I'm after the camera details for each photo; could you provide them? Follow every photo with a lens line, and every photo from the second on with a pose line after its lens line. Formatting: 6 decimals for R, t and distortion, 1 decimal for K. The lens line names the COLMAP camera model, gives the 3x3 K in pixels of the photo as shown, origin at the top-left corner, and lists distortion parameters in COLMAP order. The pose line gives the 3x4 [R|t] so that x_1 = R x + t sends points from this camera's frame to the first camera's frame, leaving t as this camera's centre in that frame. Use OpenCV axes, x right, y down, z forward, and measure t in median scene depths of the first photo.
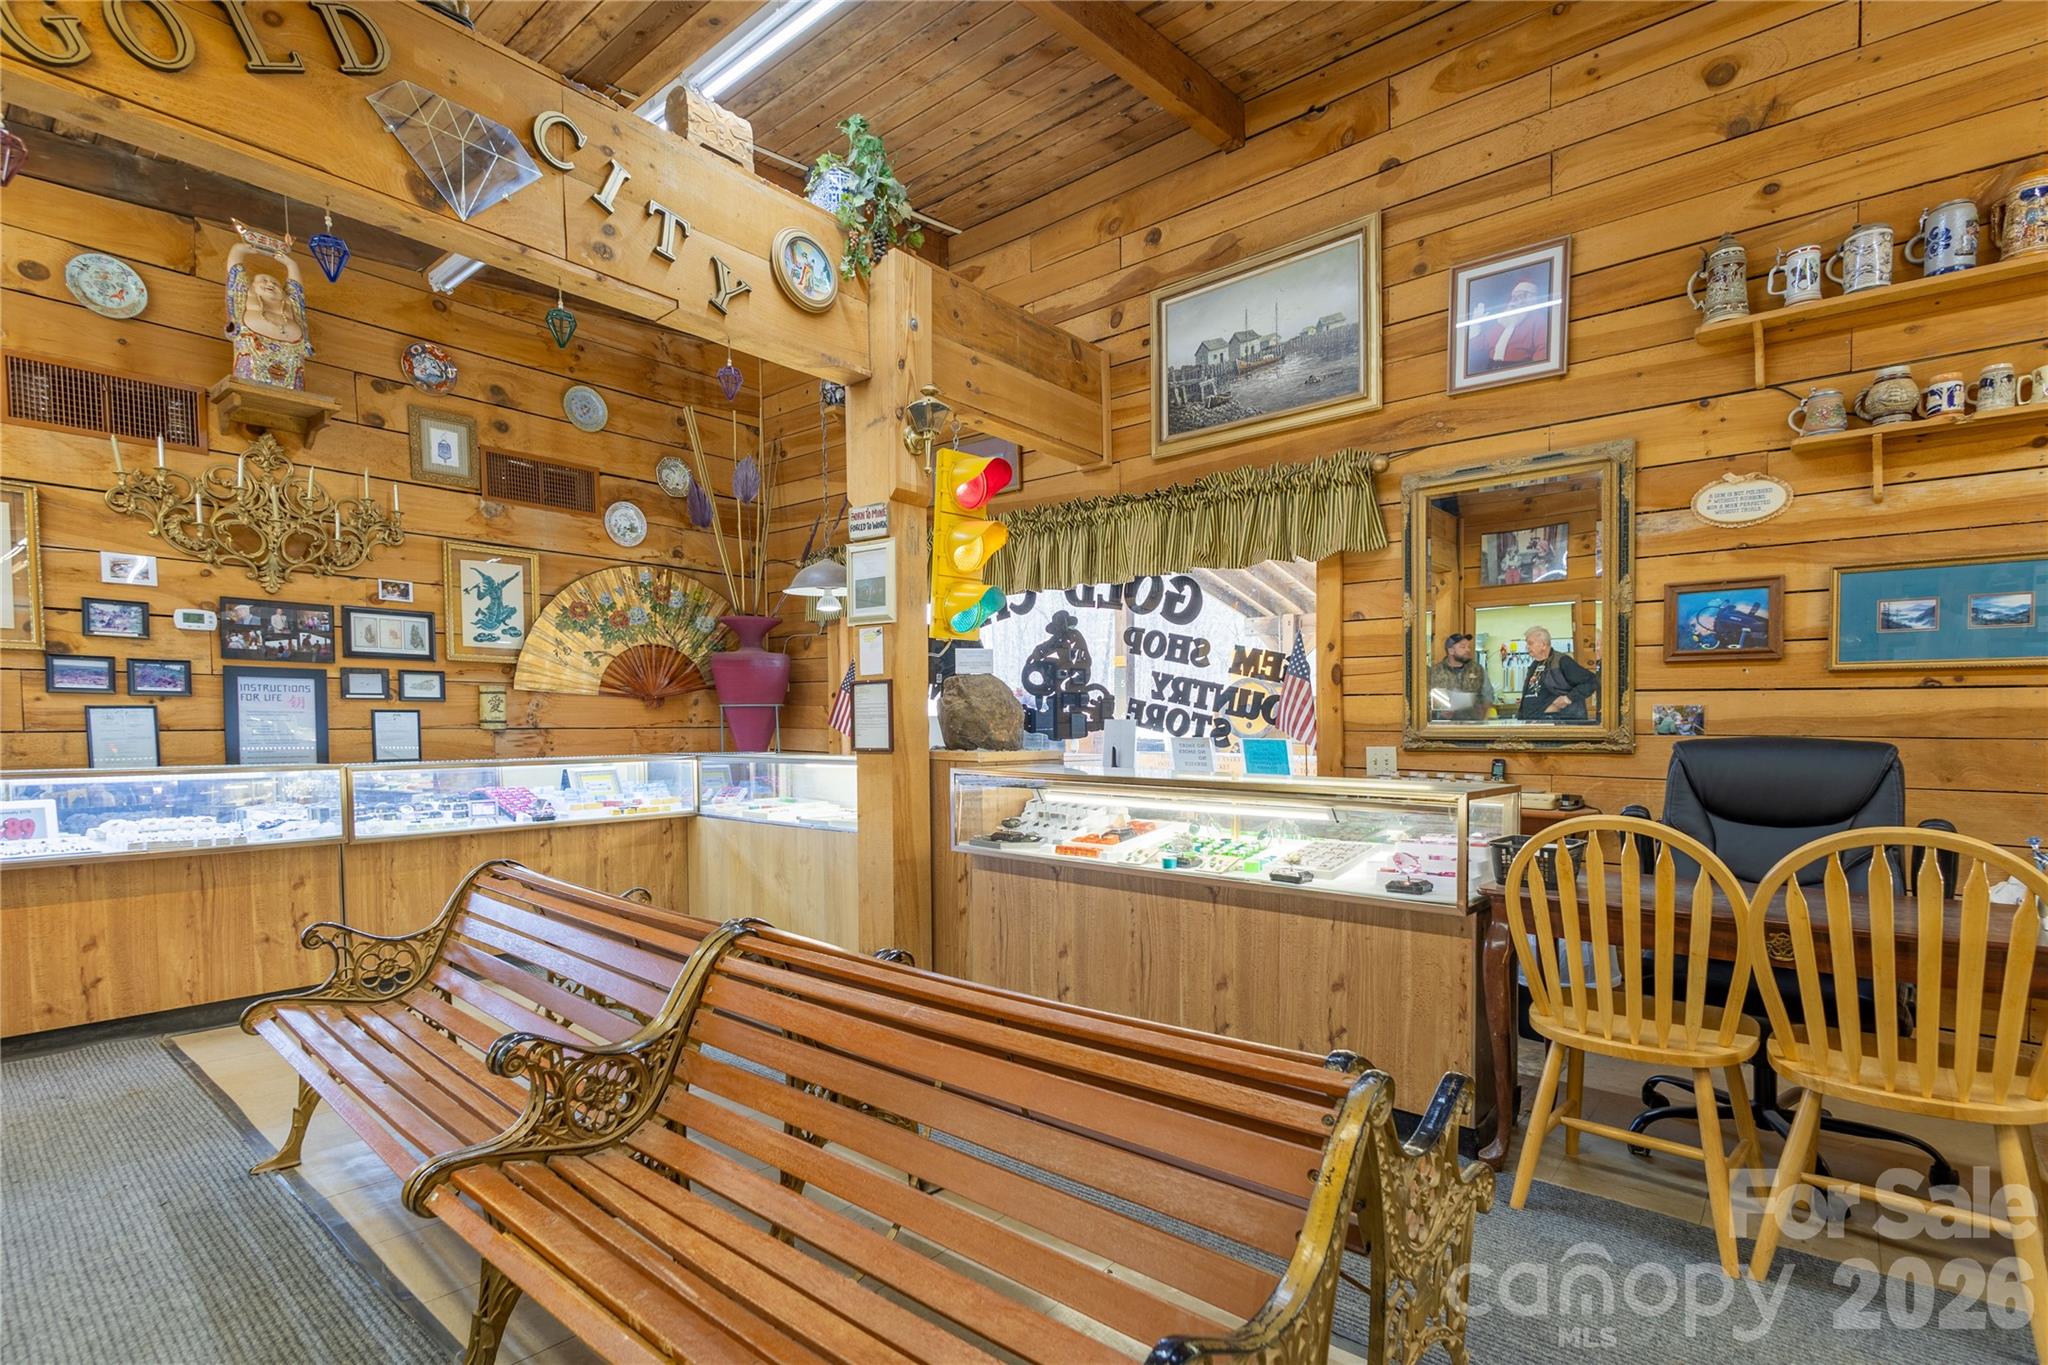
lens RADIAL K [[966.7, 0, 1021.1], [0, 966.7, 766.4], [0, 0, 1]] dist [0.002844, -0.000222]
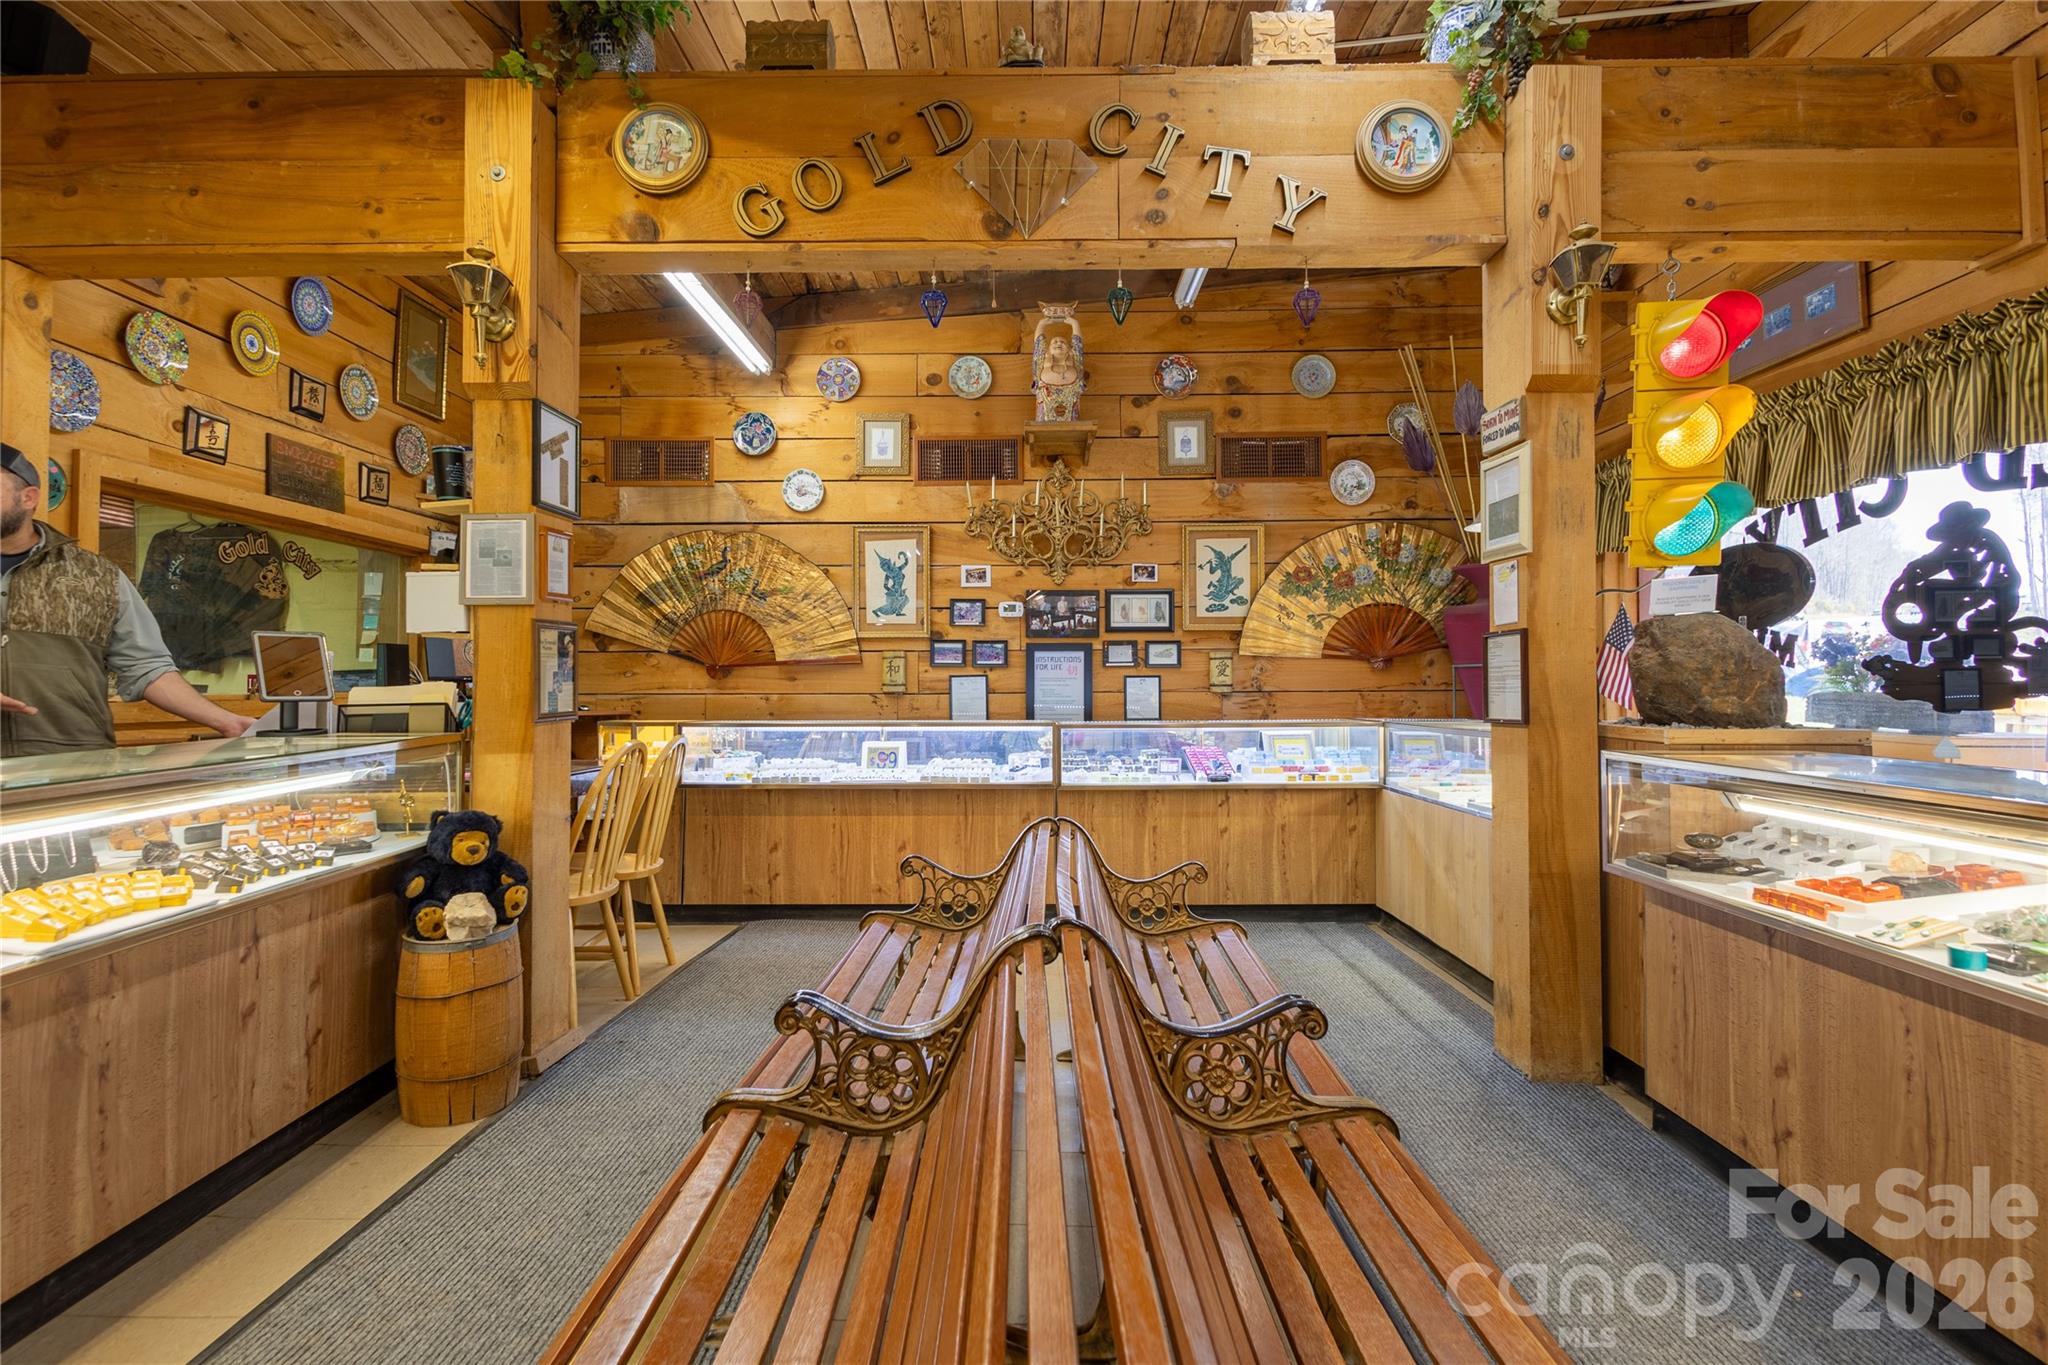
lens RADIAL K [[948.9, 0, 1025.5], [0, 948.9, 673.3], [0, 0, 1]] dist [0.017828, -0.007911]
pose [[0.640805, -0.013332, -0.767588, 0.146361], [-0.030110, 0.998643, -0.042481, -0.009371], [0.767113, 0.050335, 0.639534, 0.182500]]
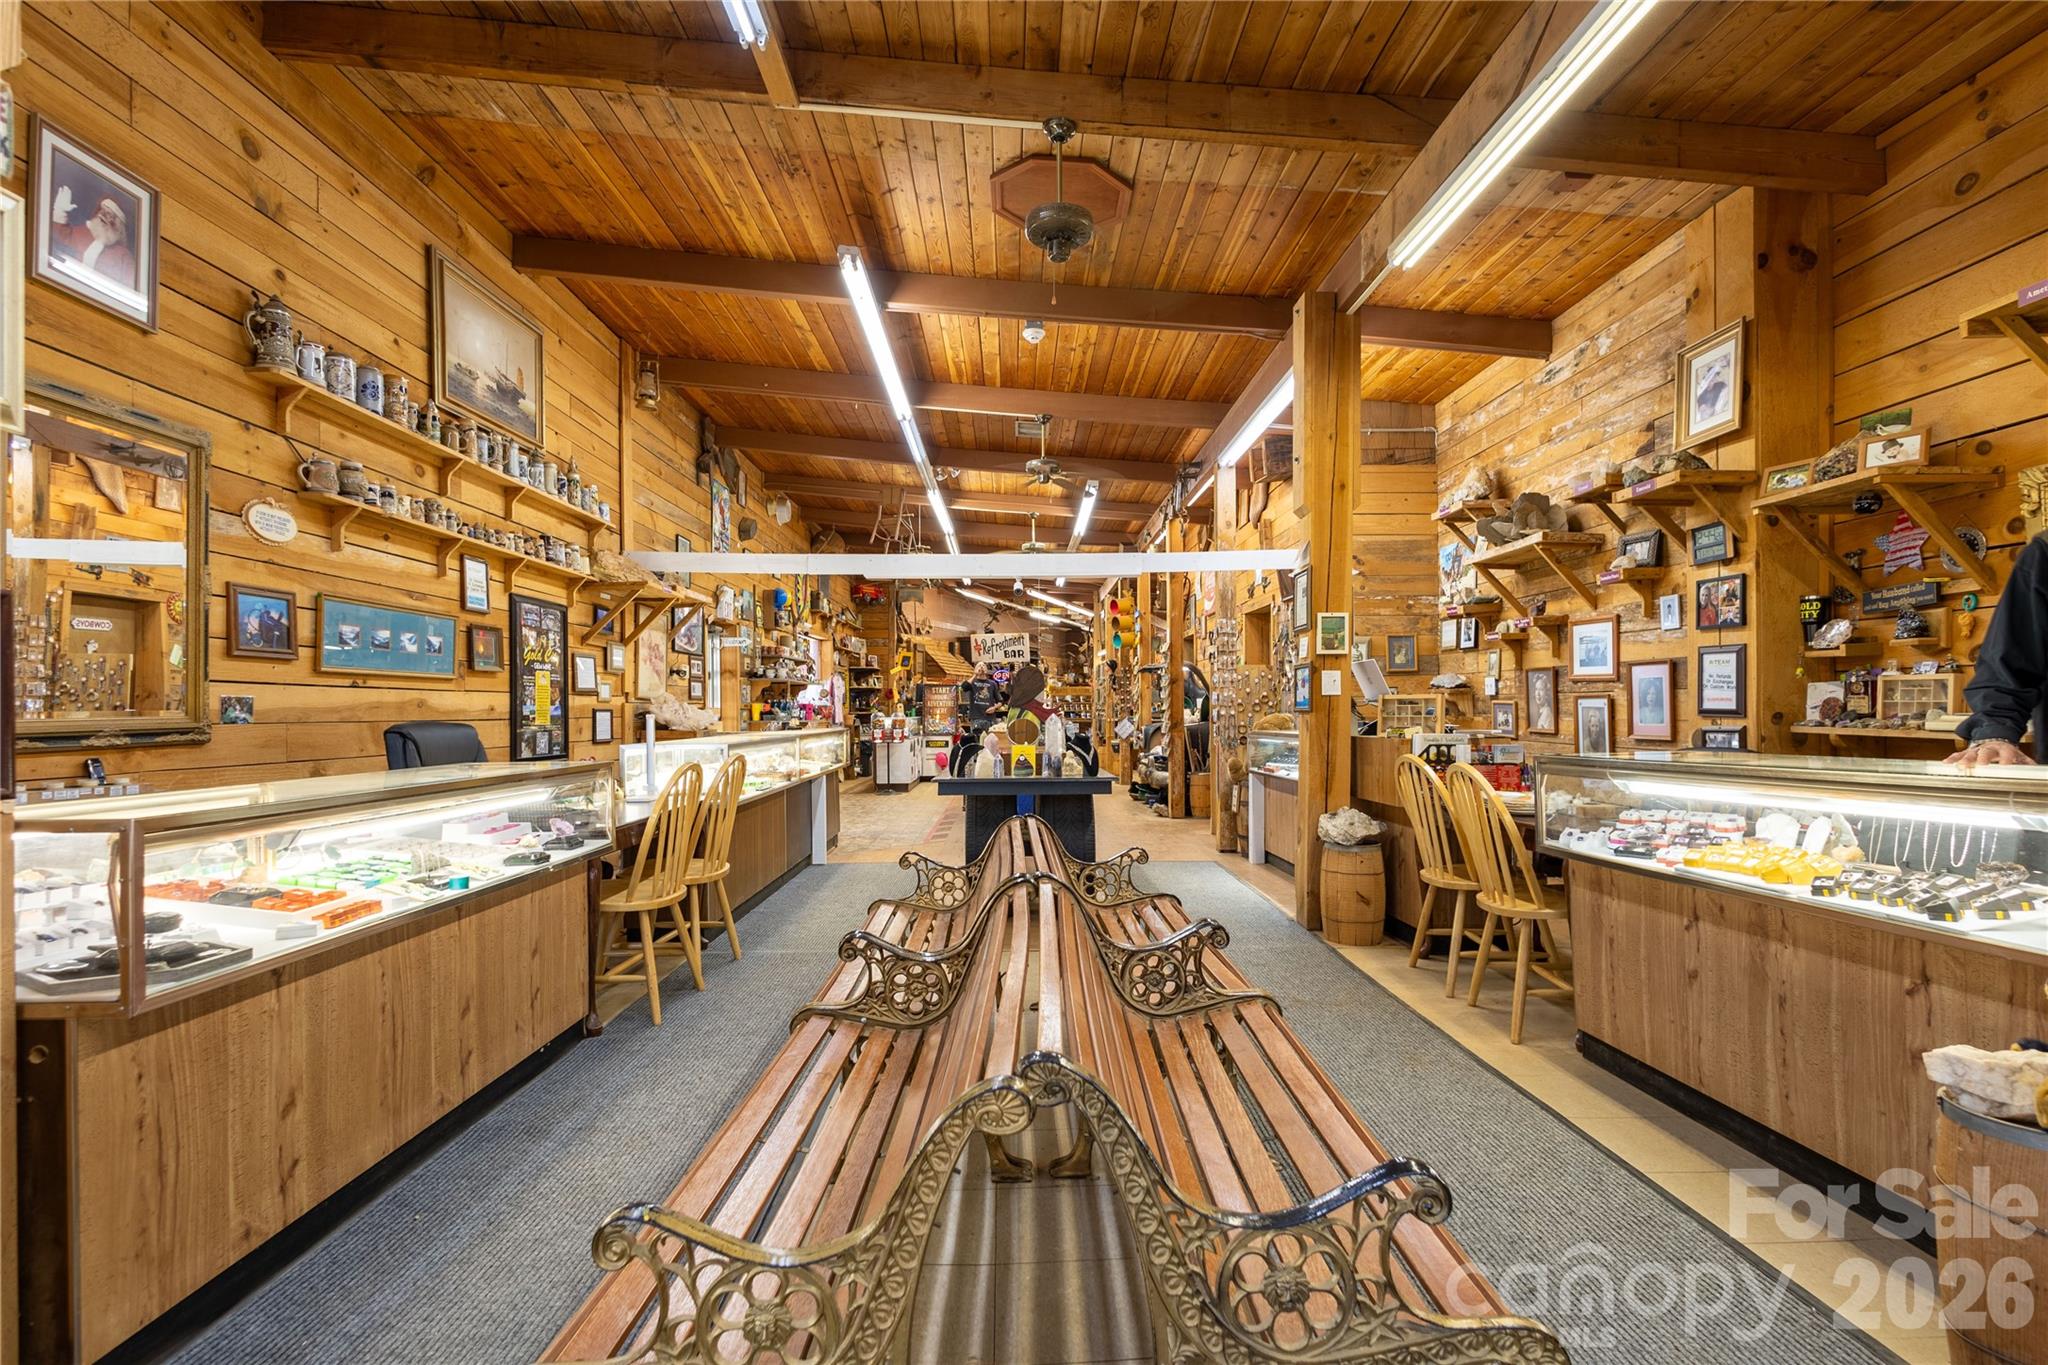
lens RADIAL K [[951.7, 0, 1010.4], [0, 951.7, 688.2], [0, 0, 1]] dist [0.001916, 0.000274]
pose [[-0.645714, 0.017115, 0.763387, -0.497384], [0.037182, 0.999268, 0.009048, -0.036231], [-0.762673, 0.034227, -0.645877, 0.747524]]
